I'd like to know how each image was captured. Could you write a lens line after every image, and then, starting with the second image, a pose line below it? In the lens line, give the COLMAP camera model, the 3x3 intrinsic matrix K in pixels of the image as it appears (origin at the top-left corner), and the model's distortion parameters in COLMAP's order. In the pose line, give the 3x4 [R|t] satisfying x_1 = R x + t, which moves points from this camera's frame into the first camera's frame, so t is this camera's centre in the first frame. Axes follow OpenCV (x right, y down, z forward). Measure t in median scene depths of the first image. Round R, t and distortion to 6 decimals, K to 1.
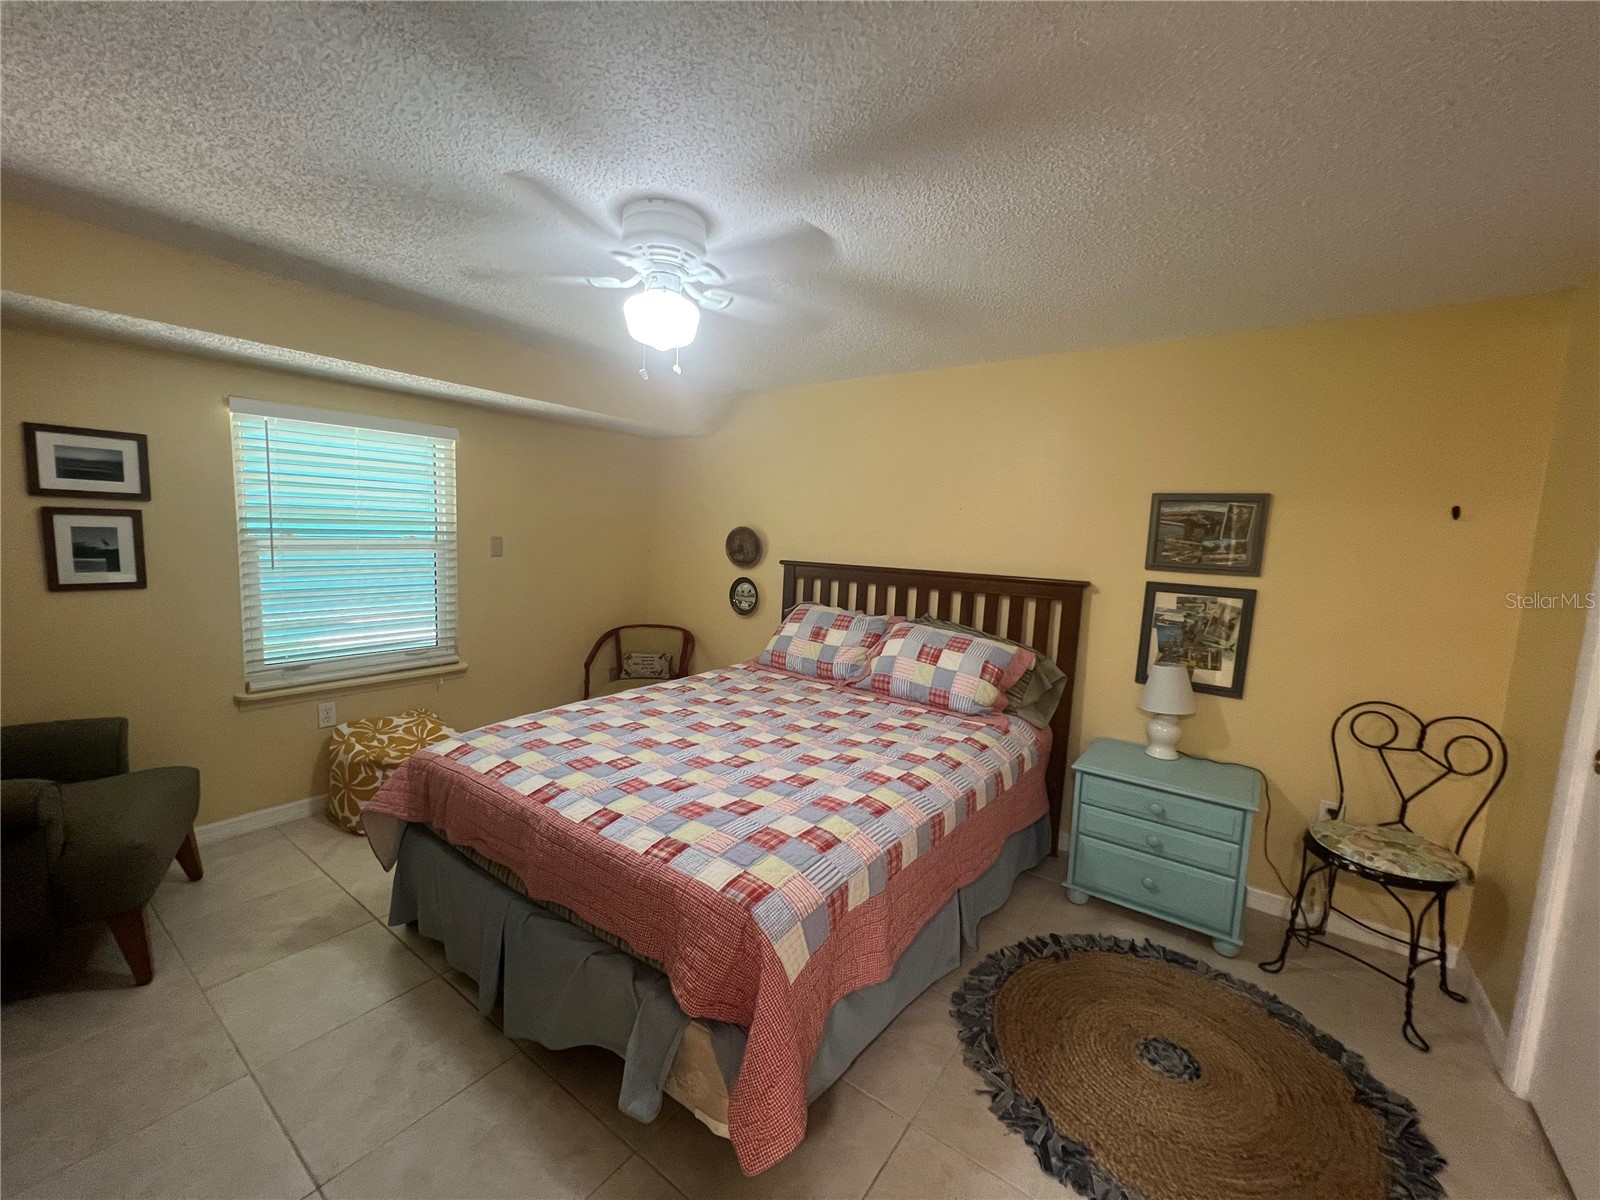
lens RADIAL K [[640.6, 0, 802.1], [0, 640.6, 599.5], [0, 0, 1]] dist [-0.002155, 0.001123]
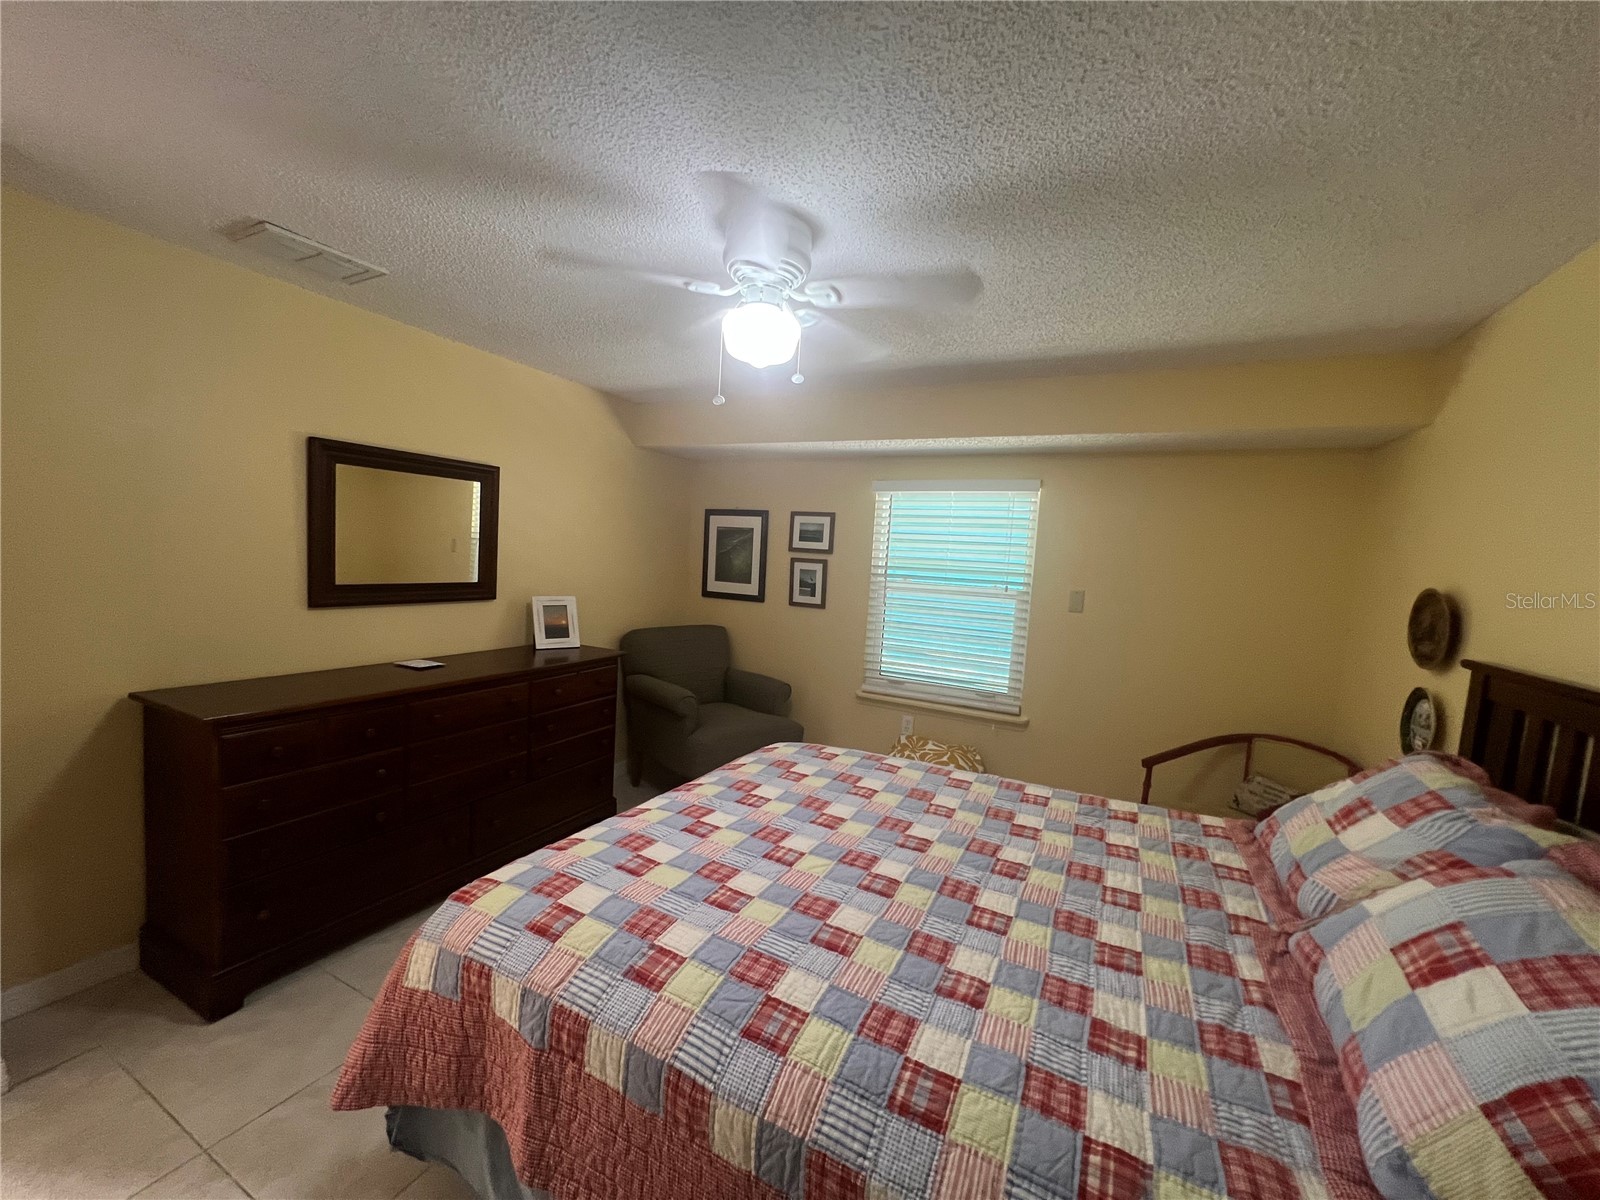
lens RADIAL K [[640.6, 0, 797.6], [0, 640.6, 601.4], [0, 0, 1]] dist [-0.002155, 0.001123]
pose [[0.152640, 0.041652, -0.987404, 0.545760], [-0.157383, 0.987386, 0.017322, -0.054807], [0.975670, 0.152756, 0.157270, 0.711263]]
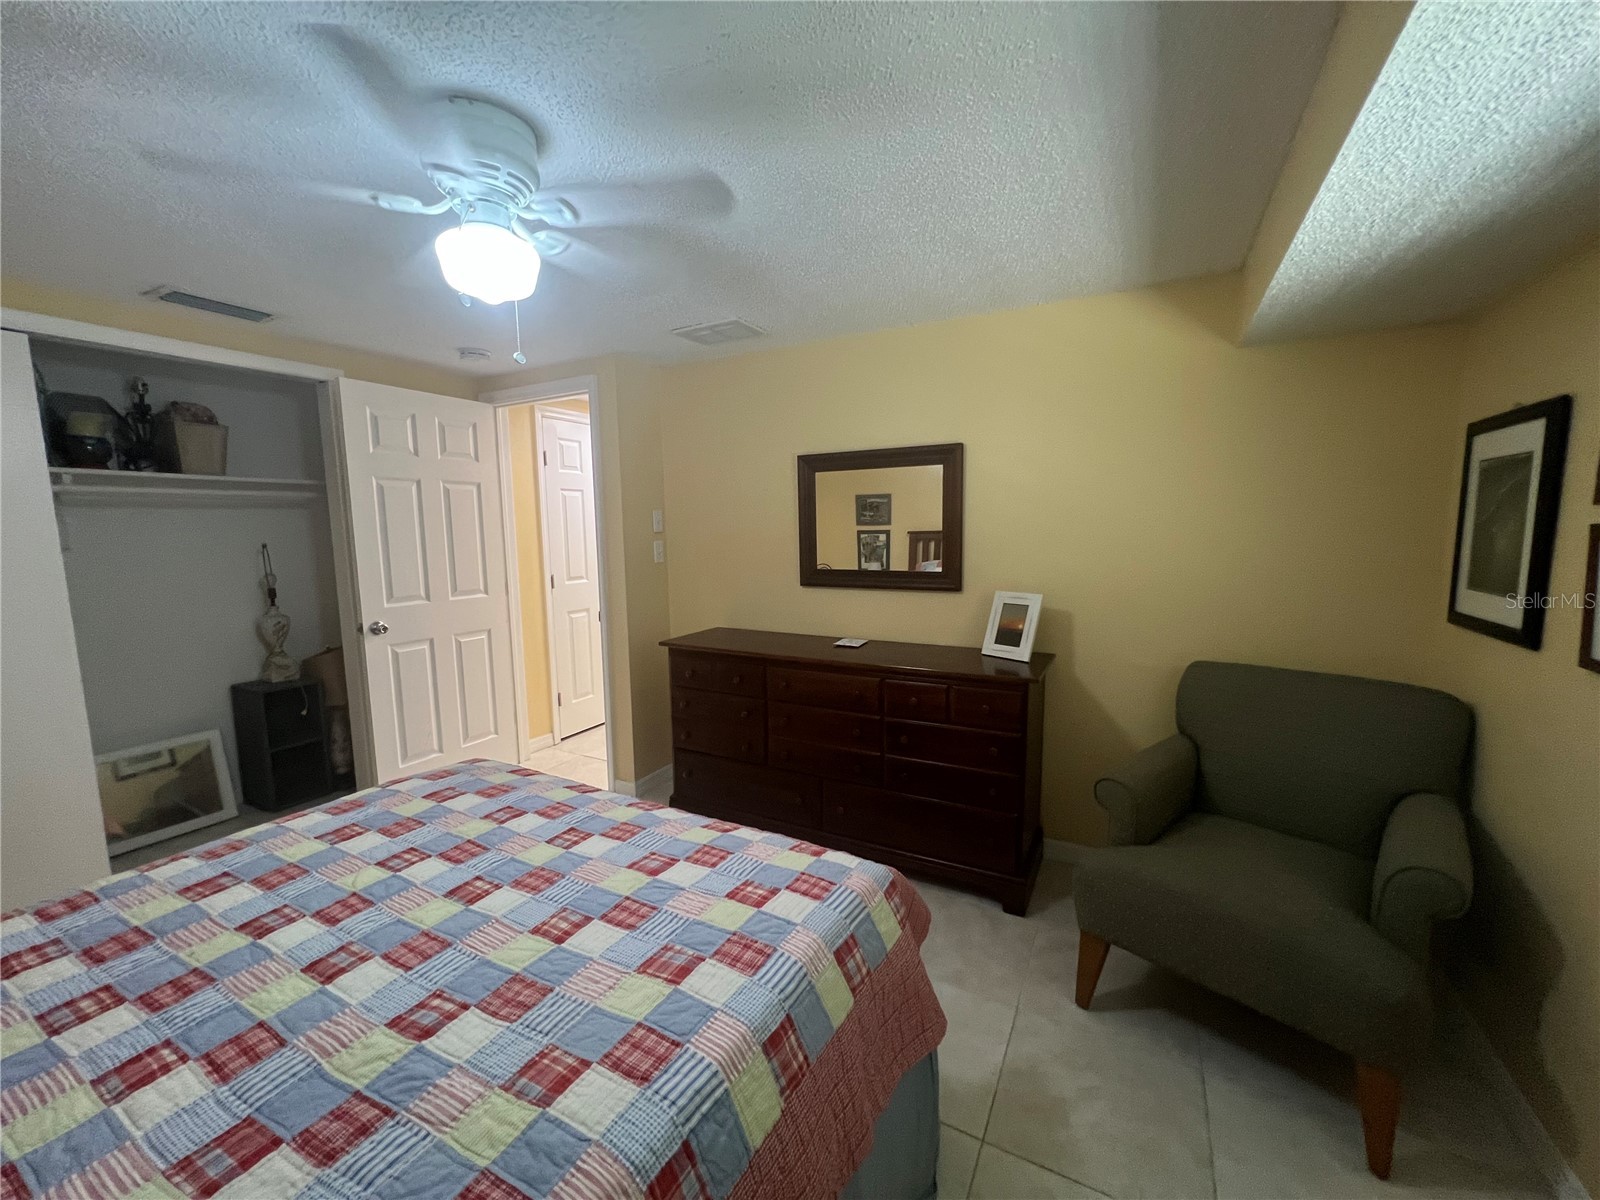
lens RADIAL K [[640.6, 0, 810.5], [0, 640.6, 609.9], [0, 0, 1]] dist [-0.002155, 0.001123]
pose [[-0.990186, -0.010420, -0.139367, -0.371428], [-0.042840, 0.971840, 0.231715, -0.164618], [0.133029, 0.235411, -0.962749, 1.402932]]
